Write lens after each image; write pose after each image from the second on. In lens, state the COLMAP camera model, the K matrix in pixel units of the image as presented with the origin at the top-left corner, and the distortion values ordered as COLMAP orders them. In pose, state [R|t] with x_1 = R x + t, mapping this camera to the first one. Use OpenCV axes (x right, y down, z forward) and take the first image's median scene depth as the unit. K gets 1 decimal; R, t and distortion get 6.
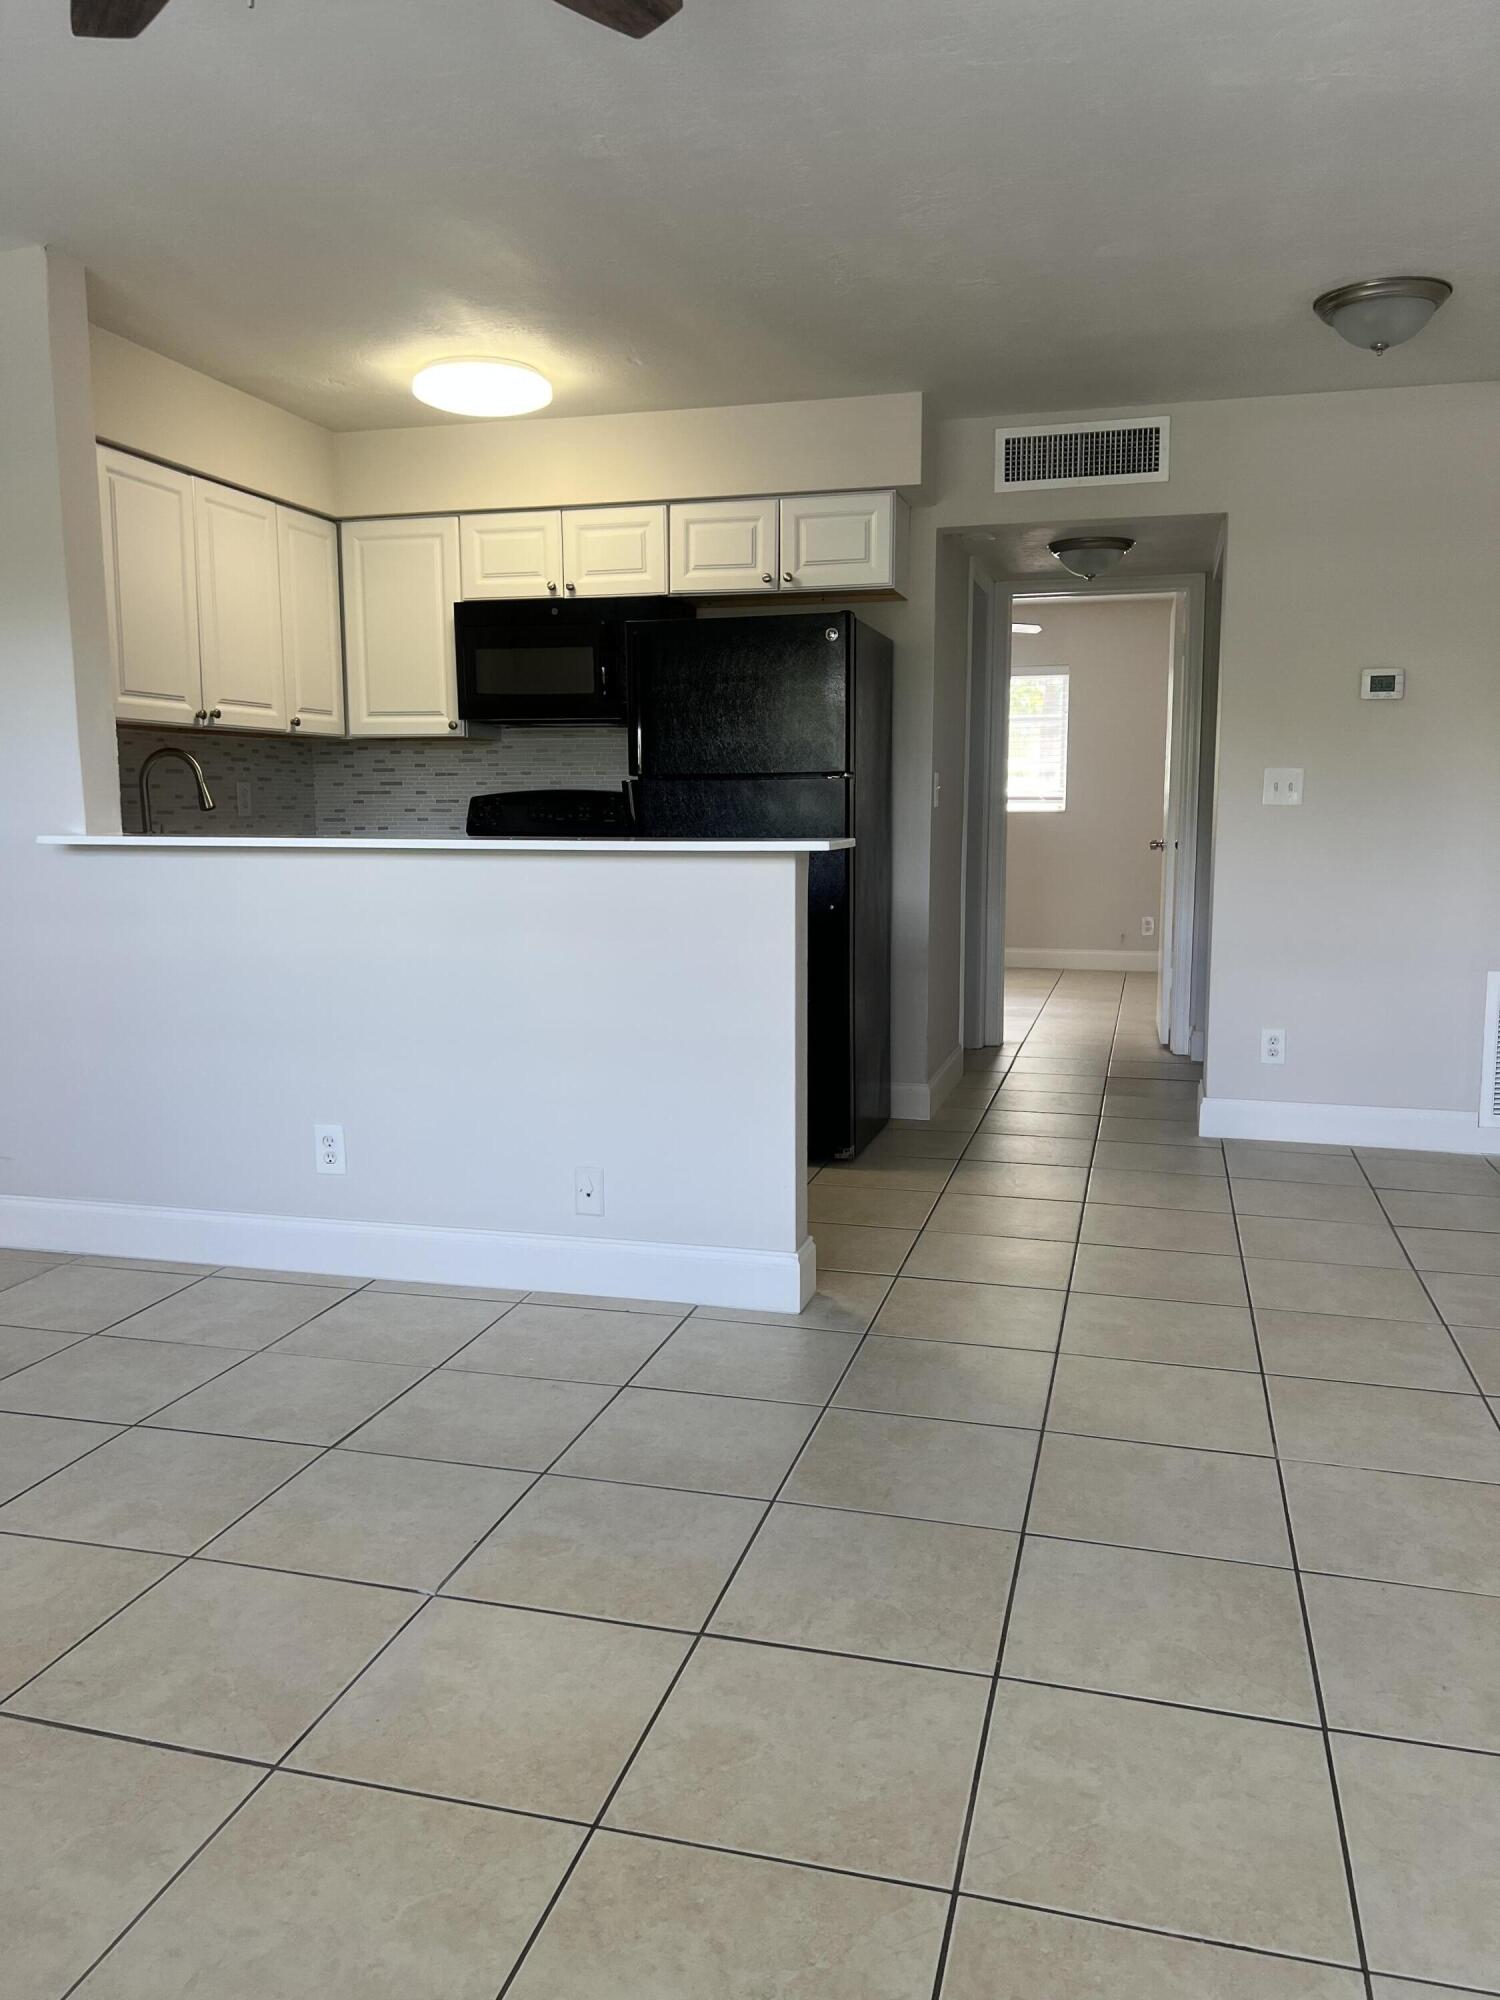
lens RADIAL K [[1517.9, 0, 753.3], [0, 1517.9, 1020.8], [0, 0, 1]] dist [0.066527, -0.080389]
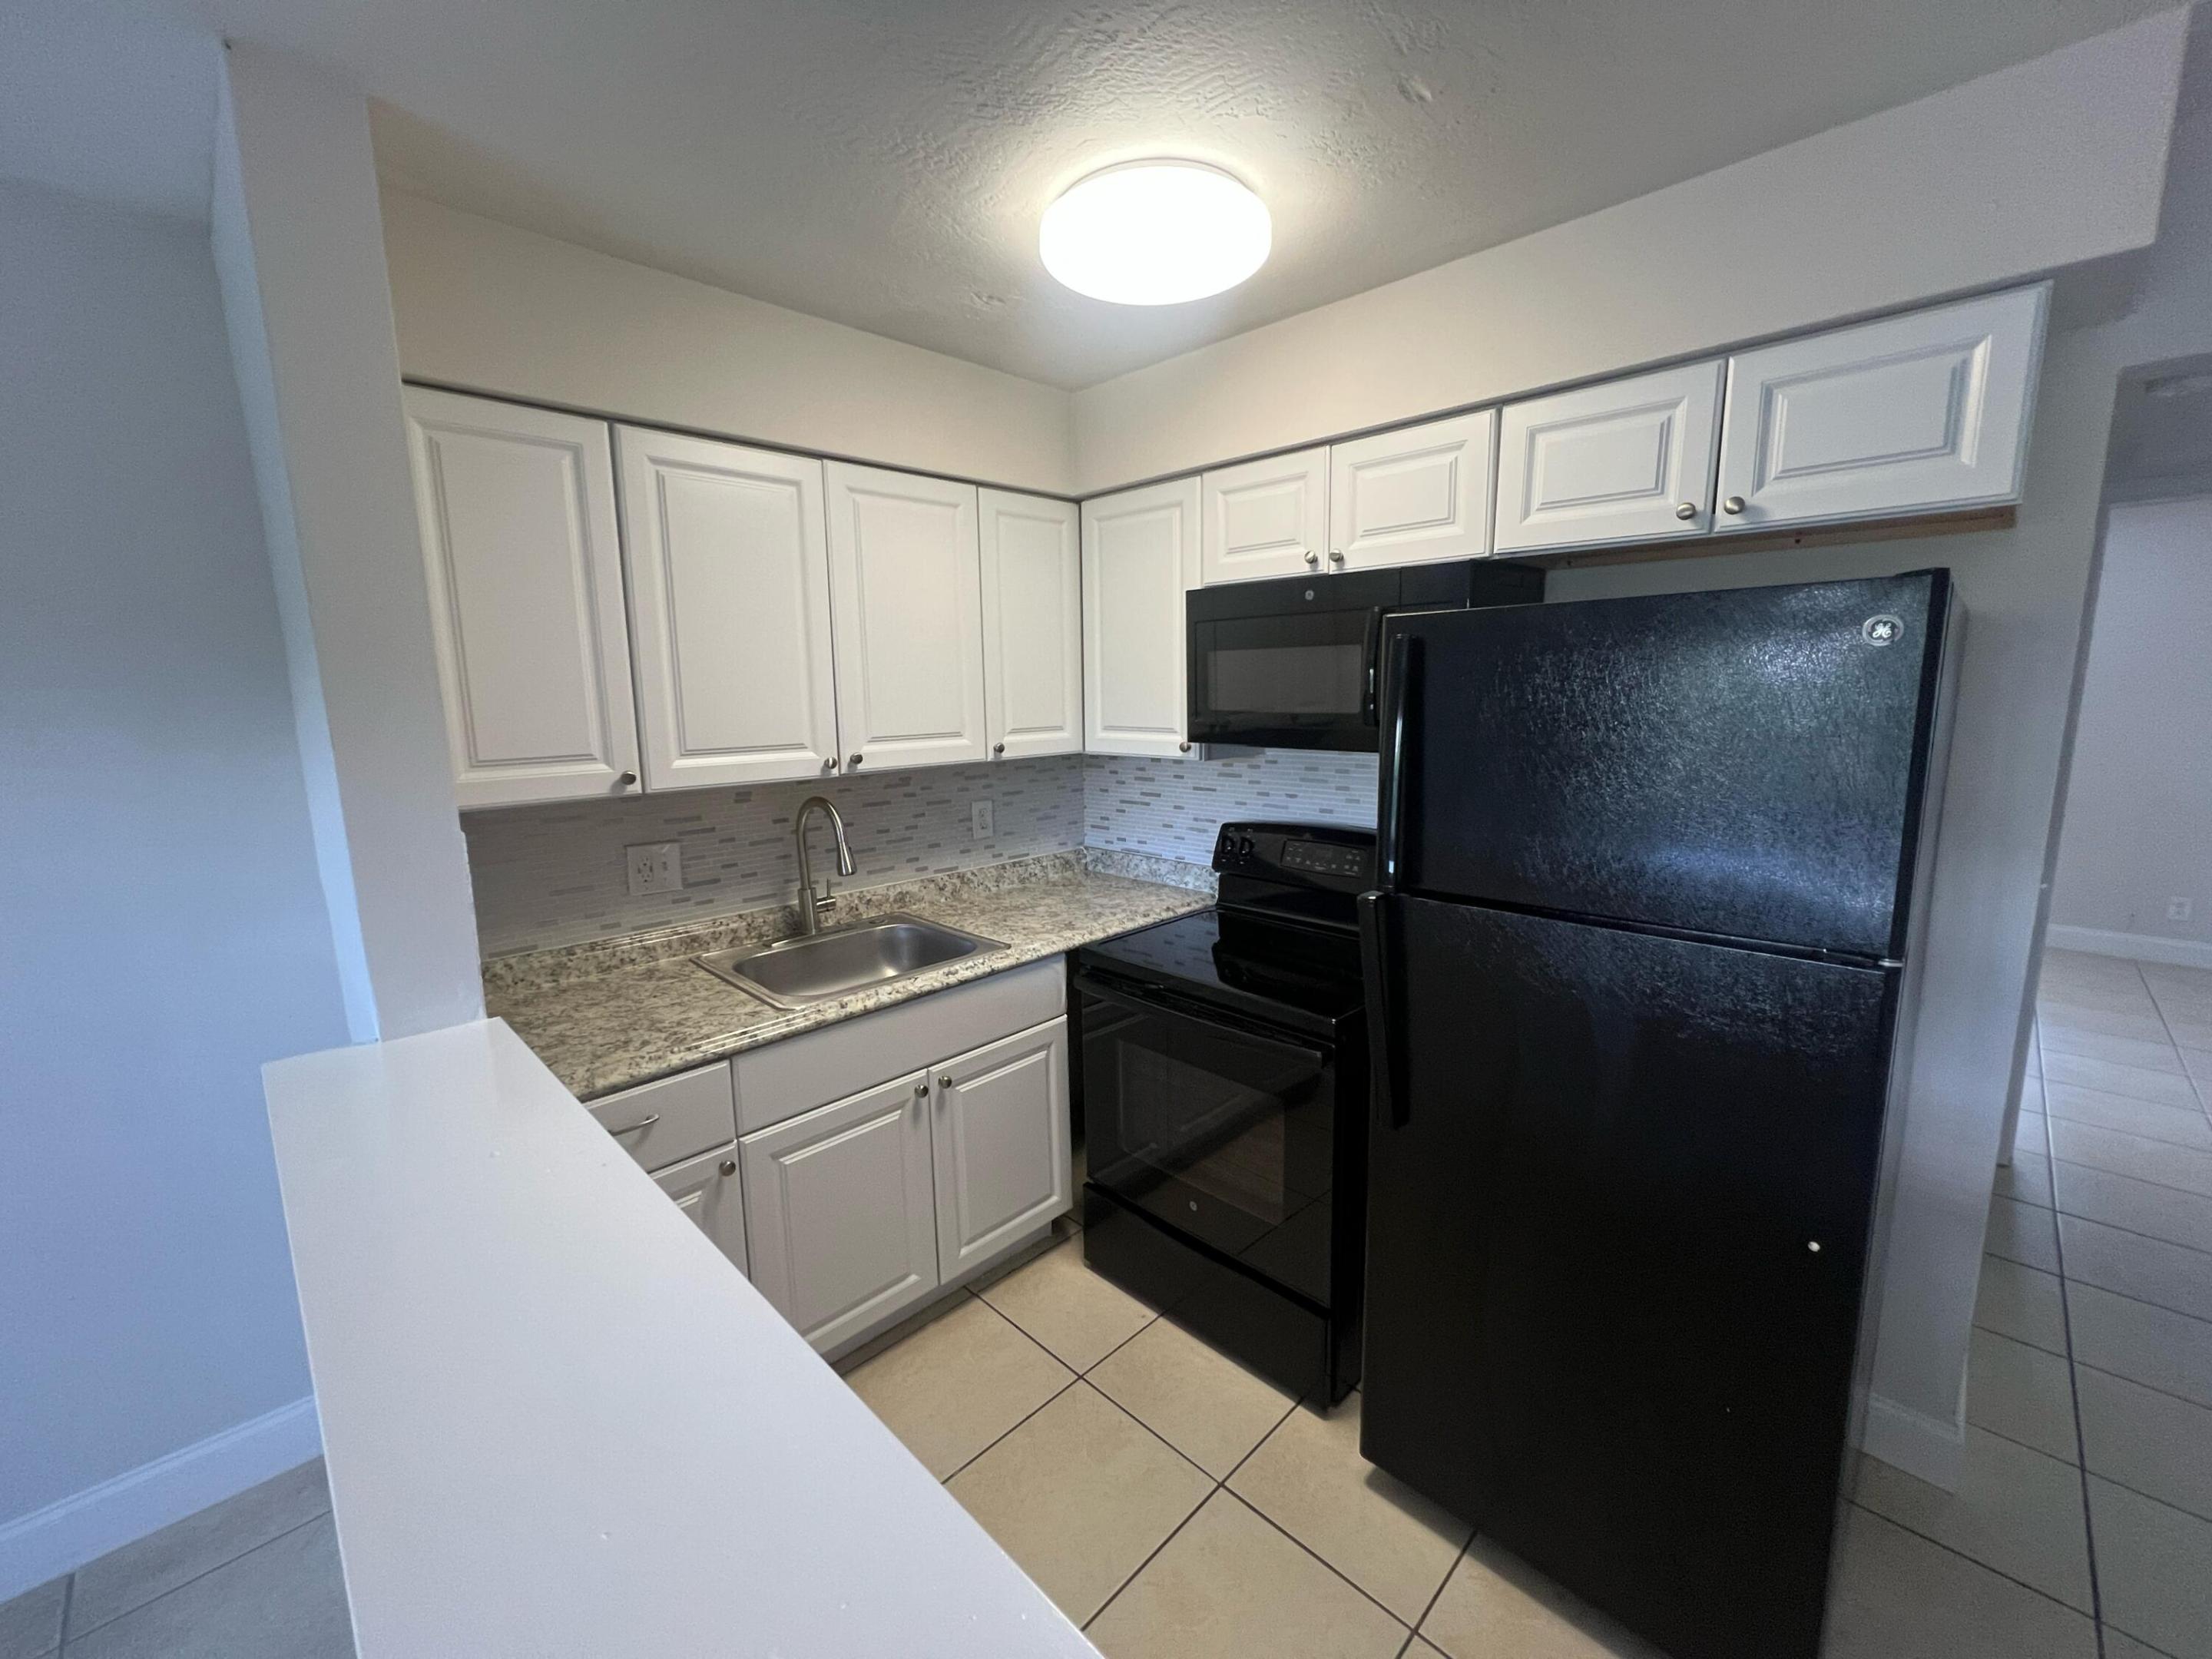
lens RADIAL K [[894.2, 0, 1100.7], [0, 894.2, 826.9], [0, 0, 1]] dist [-0.000642, 0.000233]
pose [[0.868214, 0.066106, -0.491767, -0.007865], [-0.055294, 0.997802, 0.036509, -0.173720], [0.493099, -0.004506, 0.869961, 0.603707]]
